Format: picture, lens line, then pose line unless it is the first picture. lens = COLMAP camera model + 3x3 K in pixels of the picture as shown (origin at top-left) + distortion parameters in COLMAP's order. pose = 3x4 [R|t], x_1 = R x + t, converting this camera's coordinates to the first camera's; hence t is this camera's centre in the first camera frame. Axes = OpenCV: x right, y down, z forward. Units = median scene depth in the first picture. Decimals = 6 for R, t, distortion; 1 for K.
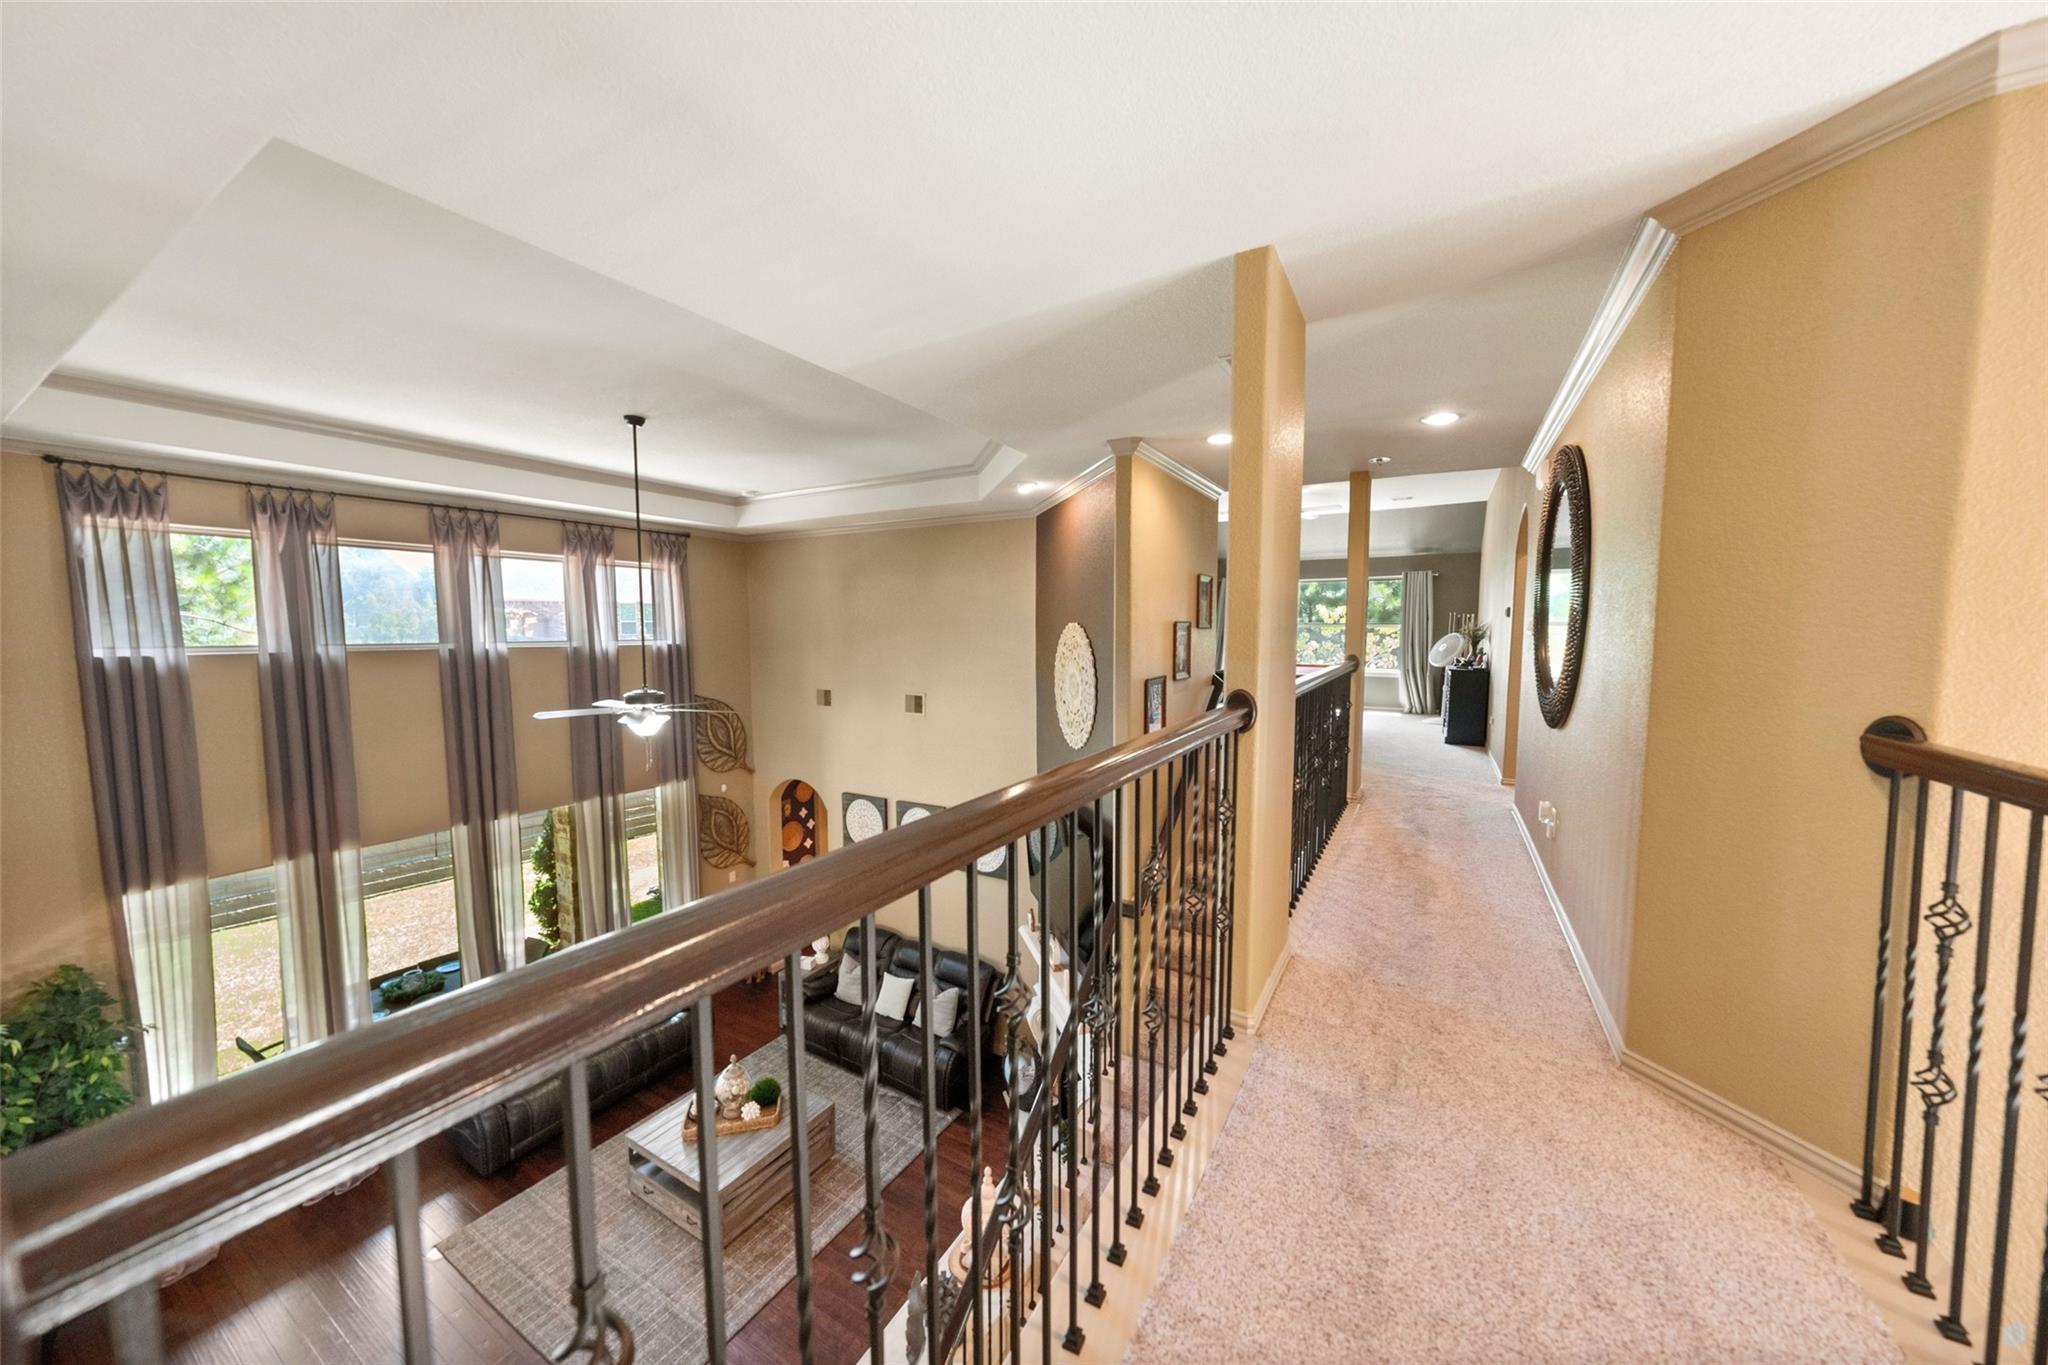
lens RADIAL K [[718.8, 0, 1019.5], [0, 718.8, 673.9], [0, 0, 1]] dist [-0.003528, 0.001074]
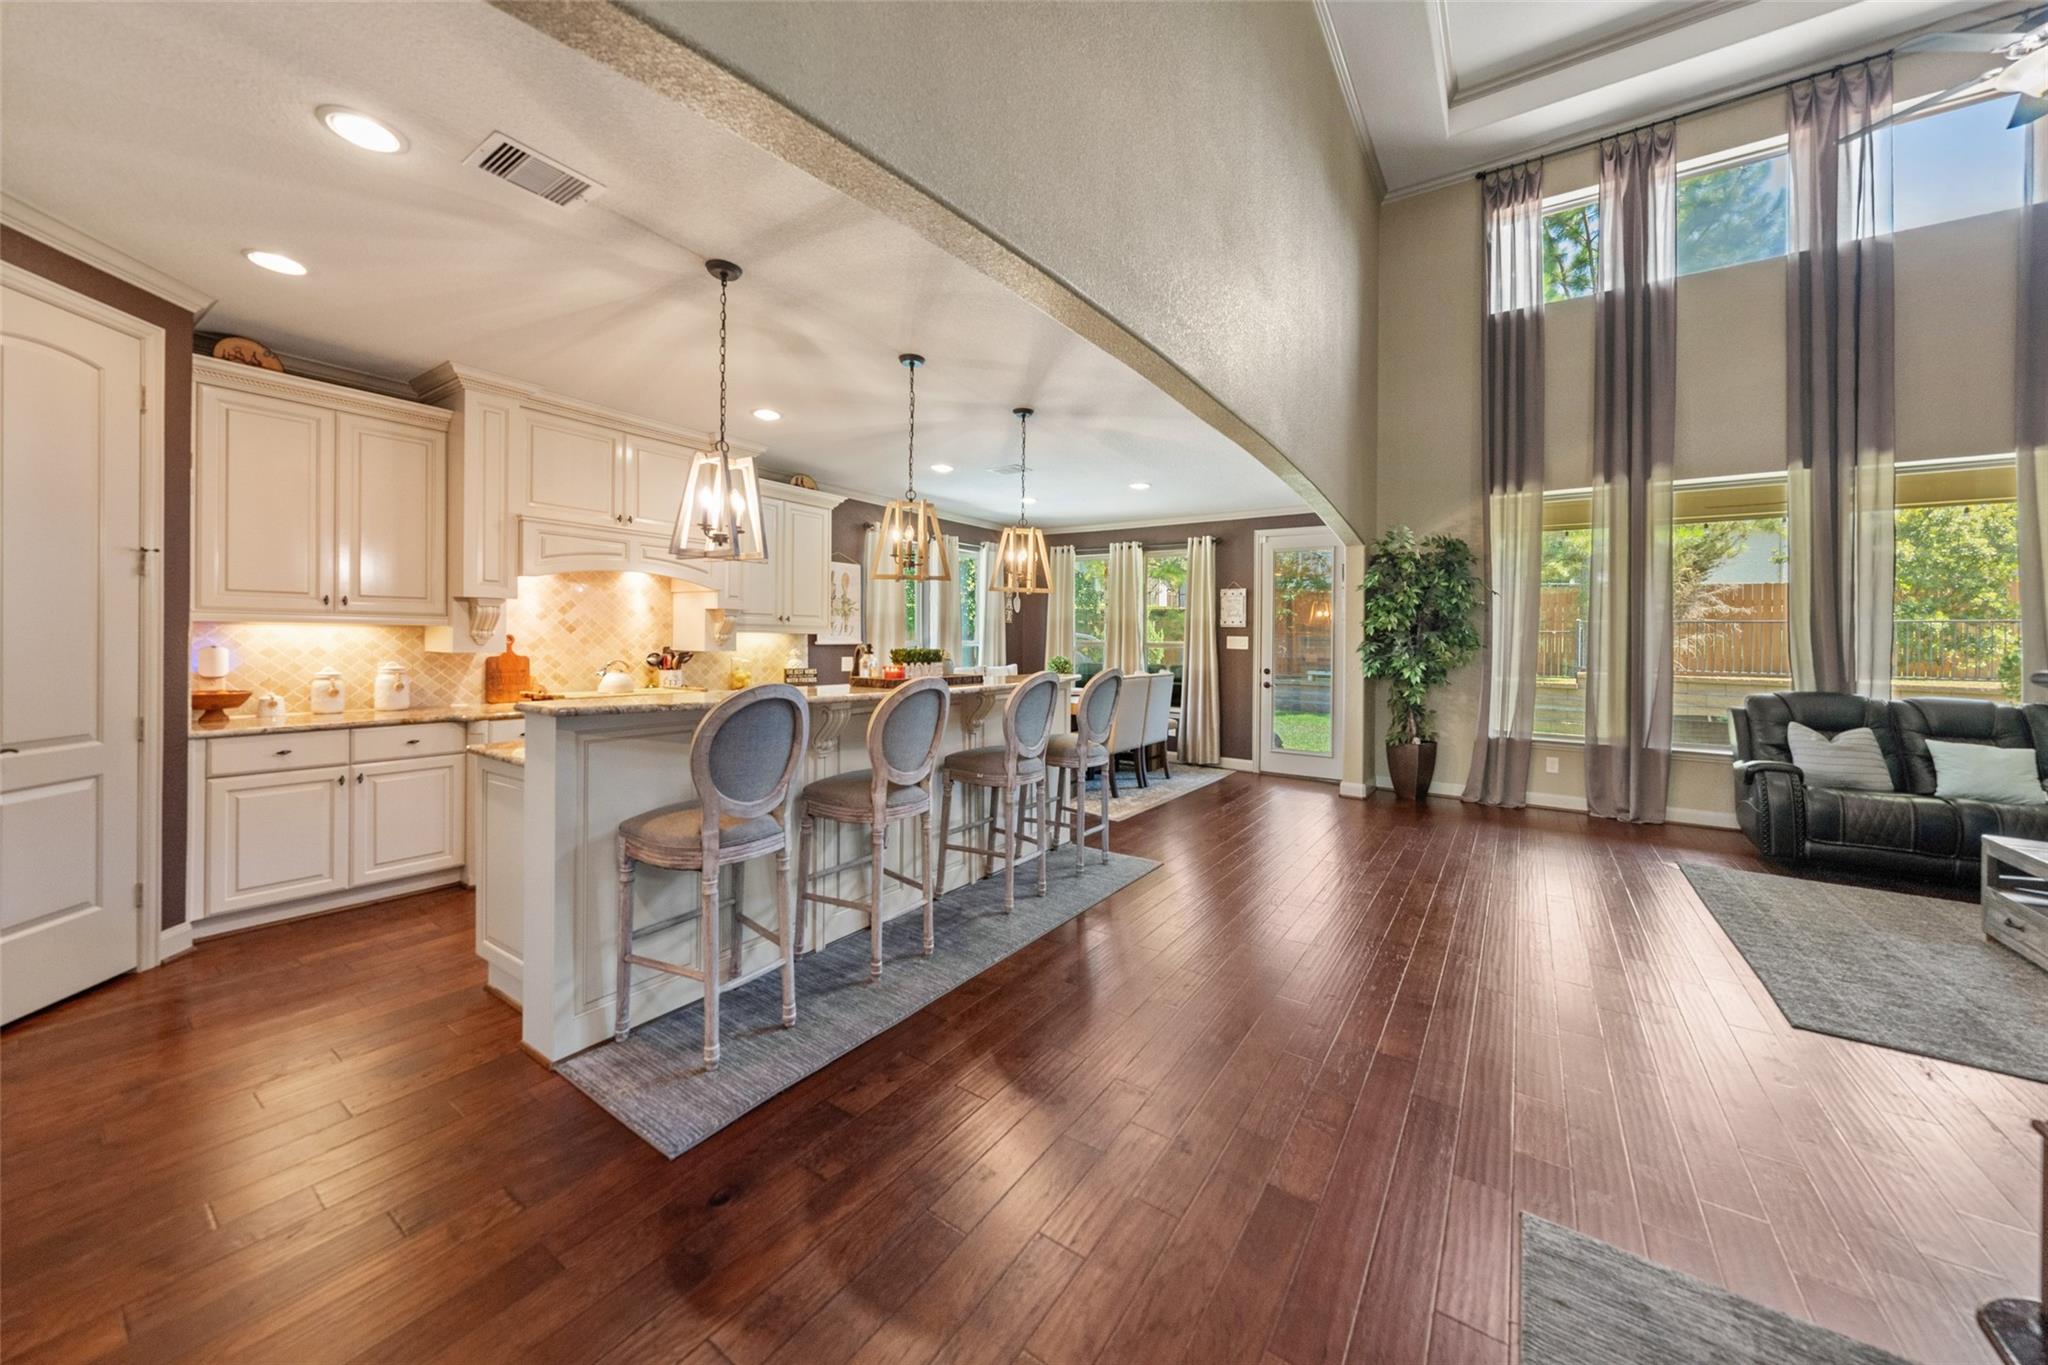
lens RADIAL K [[718.8, 0, 1023.2], [0, 718.8, 638.5], [0, 0, 1]] dist [-0.003528, 0.001074]
pose [[-0.086499, 0.004449, -0.996242, 0.138537], [-0.085679, 0.996252, 0.011888, 0.550592], [0.992561, 0.086385, -0.085794, 0.233529]]
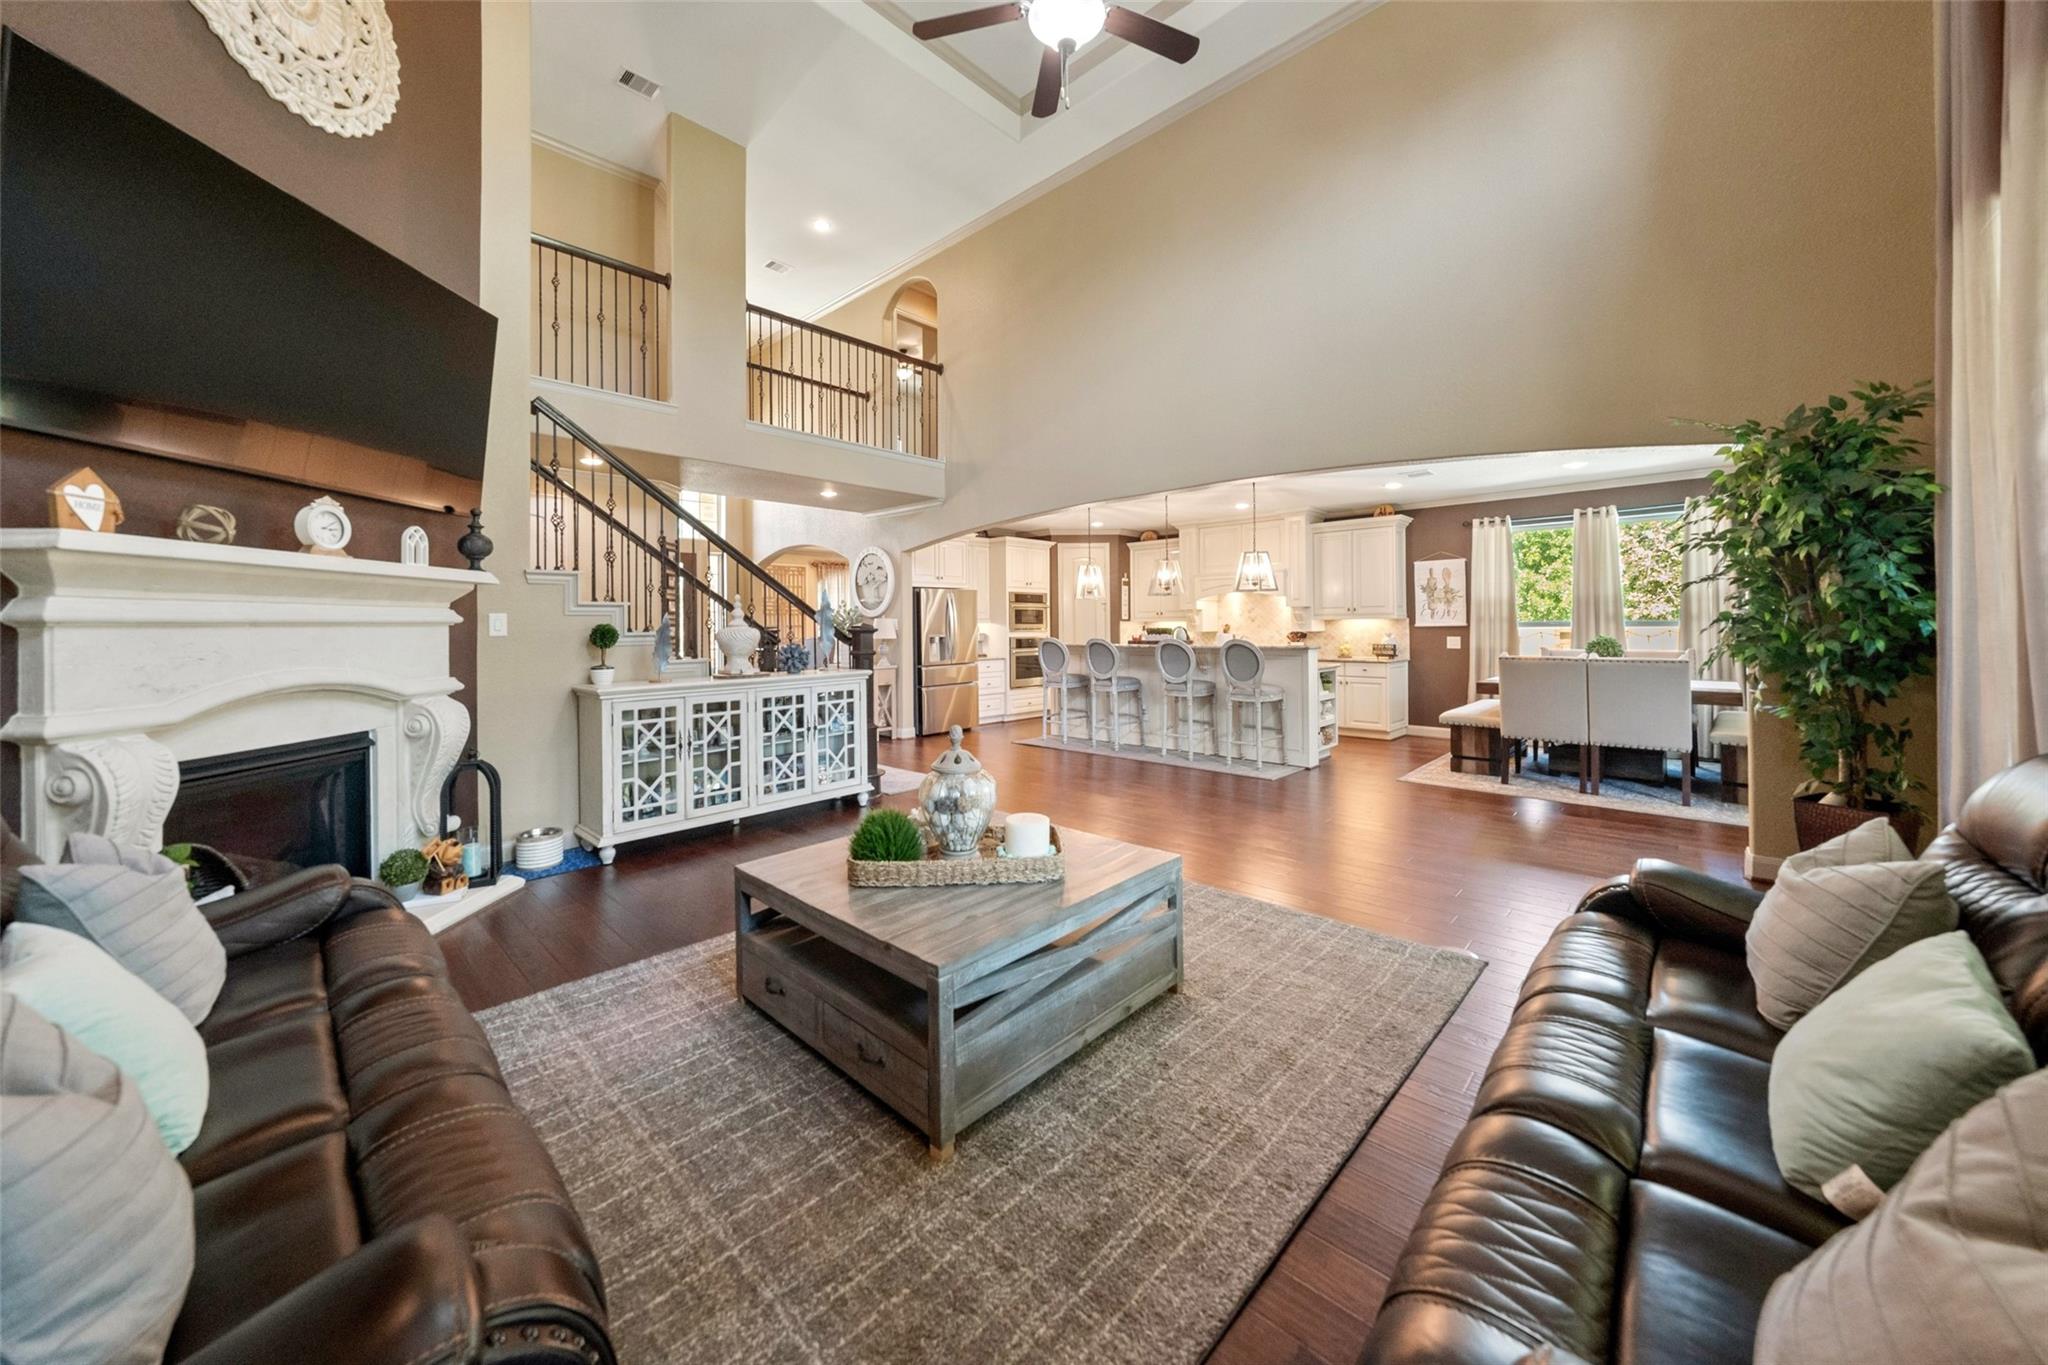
lens RADIAL K [[718.8, 0, 1005.6], [0, 718.8, 616.4], [0, 0, 1]] dist [-0.003528, 0.001074]
pose [[-0.966990, 0.018295, 0.254158, -0.552852], [0.032899, 0.998035, 0.053330, 0.470887], [-0.252683, 0.059931, -0.965691, 1.497177]]
